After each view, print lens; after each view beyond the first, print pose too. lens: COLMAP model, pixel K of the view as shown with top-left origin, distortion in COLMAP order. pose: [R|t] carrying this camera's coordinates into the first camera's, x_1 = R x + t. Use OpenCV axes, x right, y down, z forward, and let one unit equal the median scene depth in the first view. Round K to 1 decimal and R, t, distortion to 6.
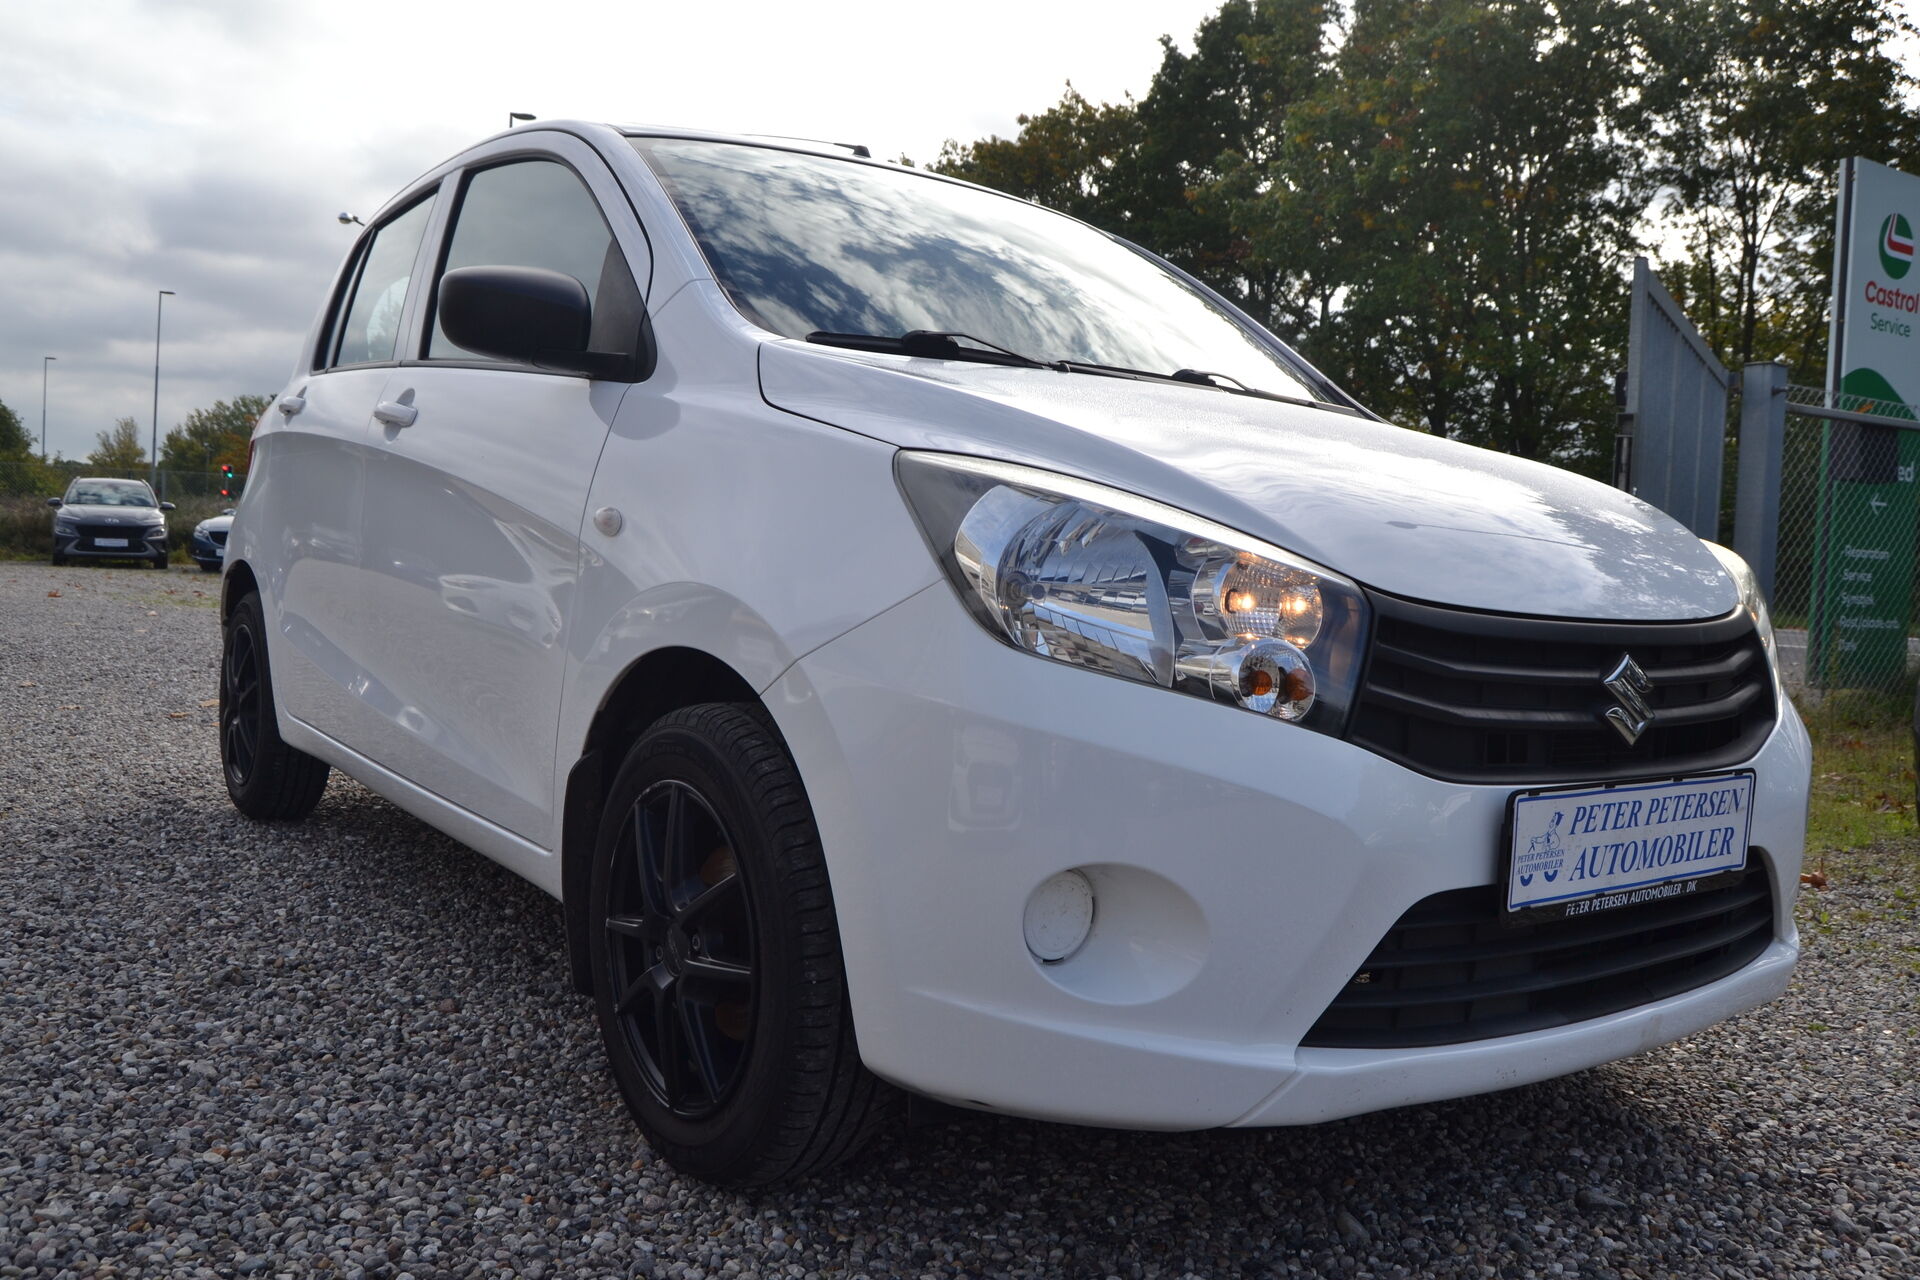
lens RADIAL K [[1535.3, 0, 960.0], [0, 1535.3, 640.0], [0, 0, 1]] dist [-0.101088, 0.059599]
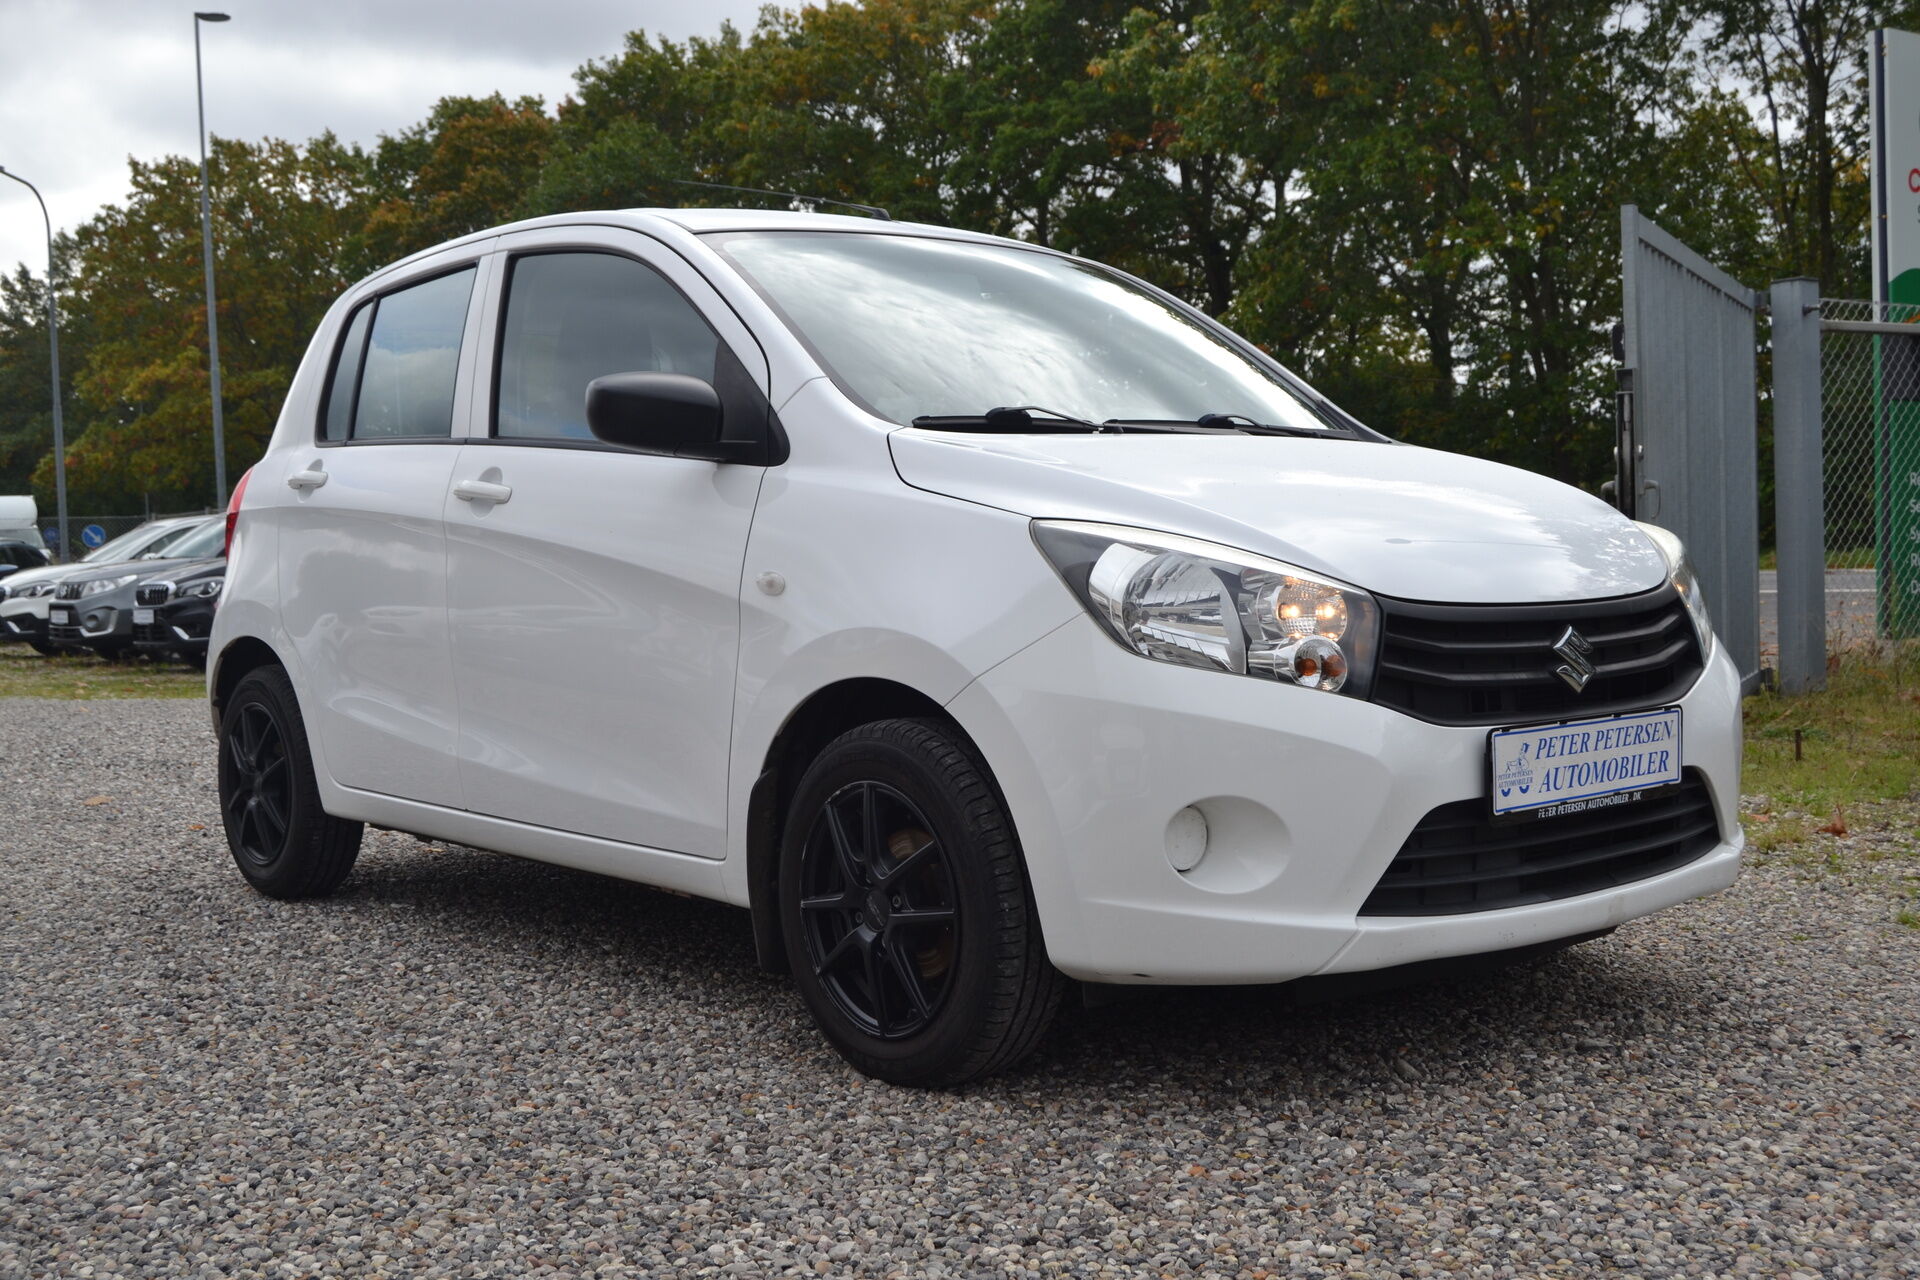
lens RADIAL K [[2093.4, 0, 960.0], [0, 2093.4, 640.0], [0, 0, 1]] dist [-0.058684, 0.032001]
pose [[0.994663, -0.079551, 0.065706, -0.231702], [0.080259, 0.996740, -0.008203, -0.007022], [-0.064840, 0.013433, 0.997805, -0.847588]]
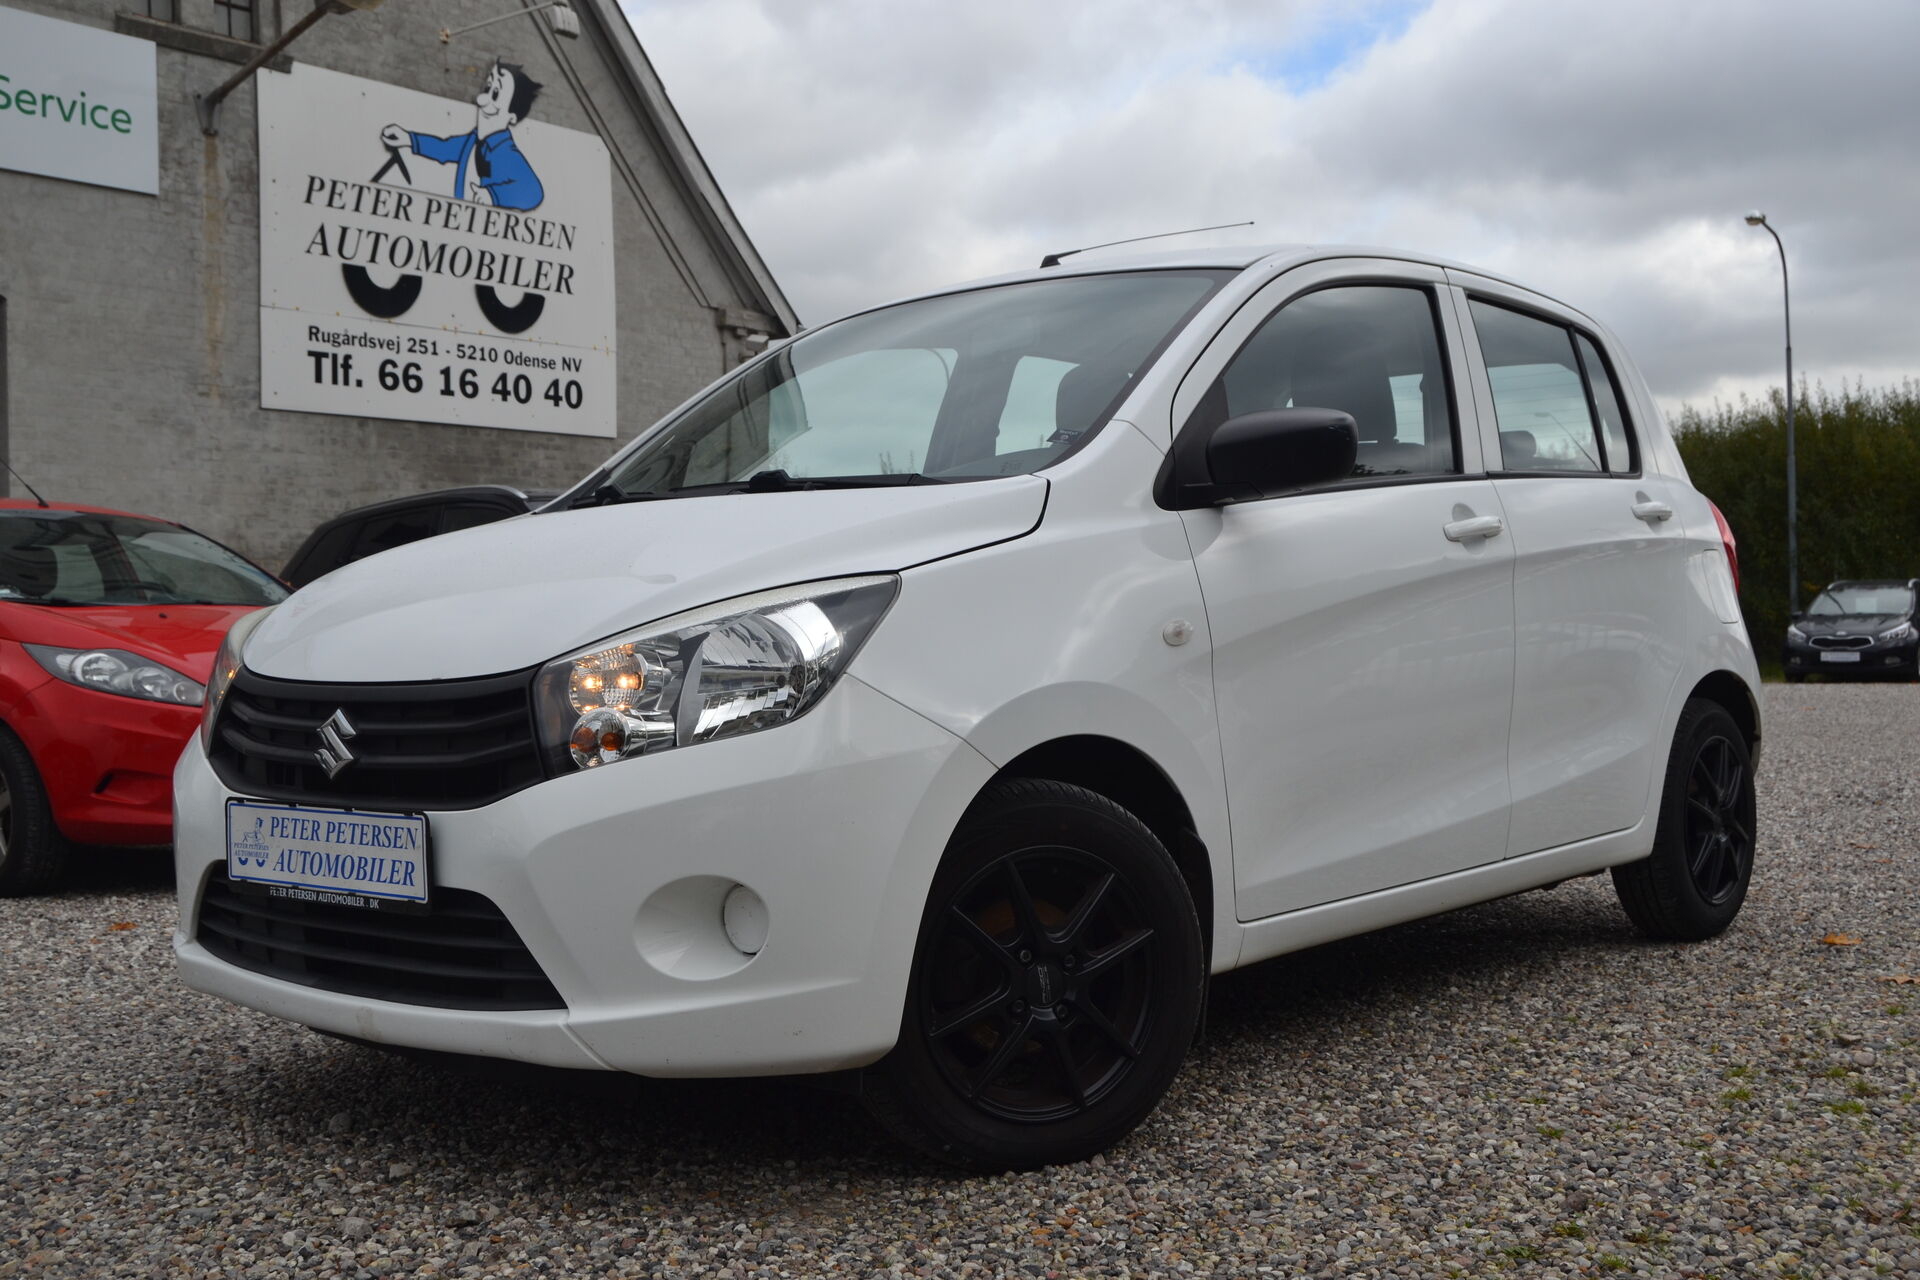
lens RADIAL K [[2093.4, 0, 960.0], [0, 2093.4, 640.0], [0, 0, 1]] dist [-0.058684, 0.032001]
pose [[0.230425, -0.048622, -0.971875, 2.338947], [-0.021254, 0.998261, -0.054981, 0.038206], [0.972858, 0.033325, 0.228991, 1.128345]]
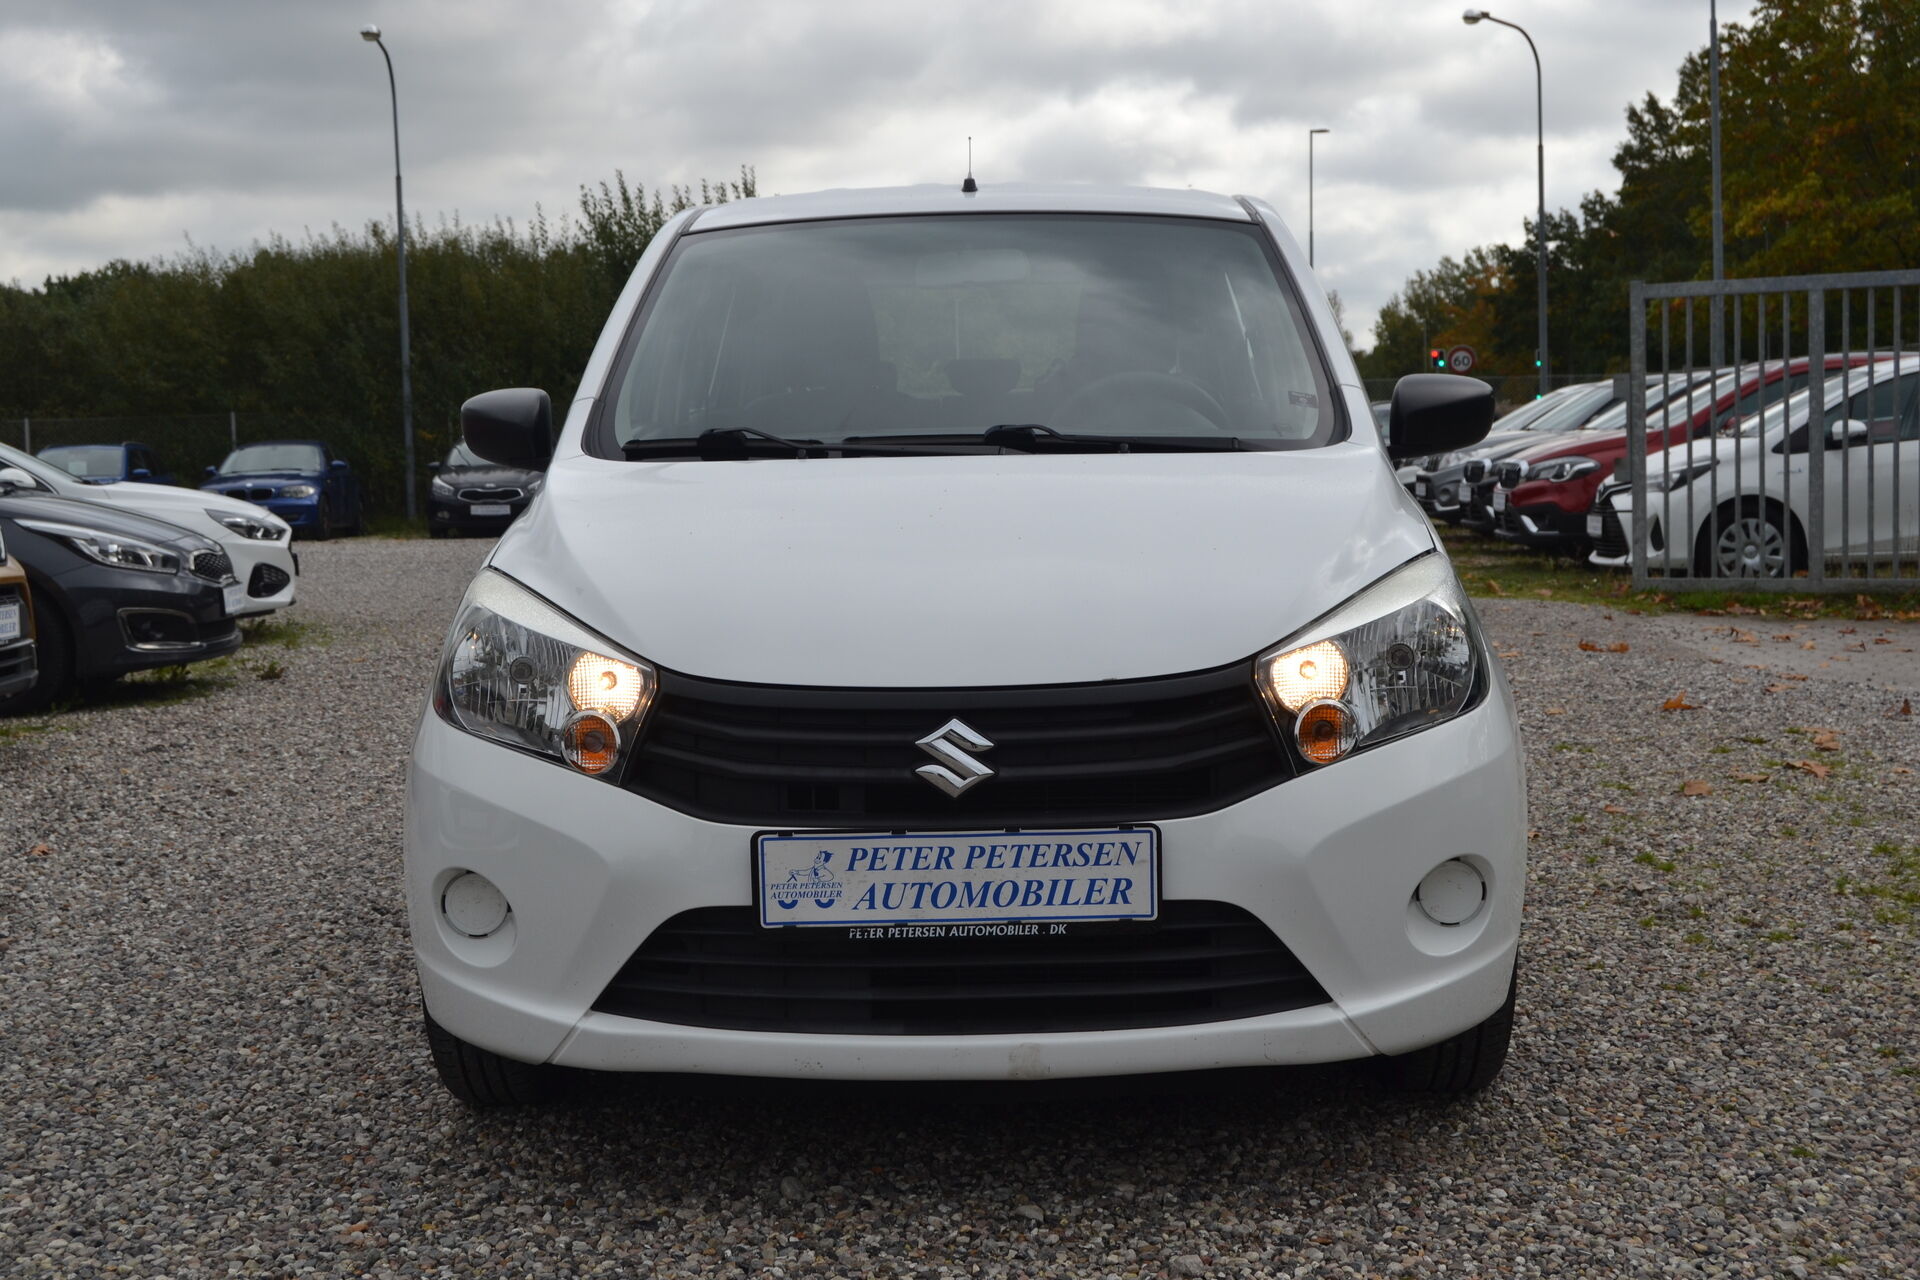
lens RADIAL K [[2335.9, 0, 1024.1], [0, 2335.9, 637.2], [0, 0, 1]] dist [-0.107959, -0.015768]
pose [[0.796245, -0.015672, -0.604771, 1.579456], [0.030338, 0.999441, 0.014043, -0.076031], [0.604213, -0.029529, 0.796276, -0.375134]]
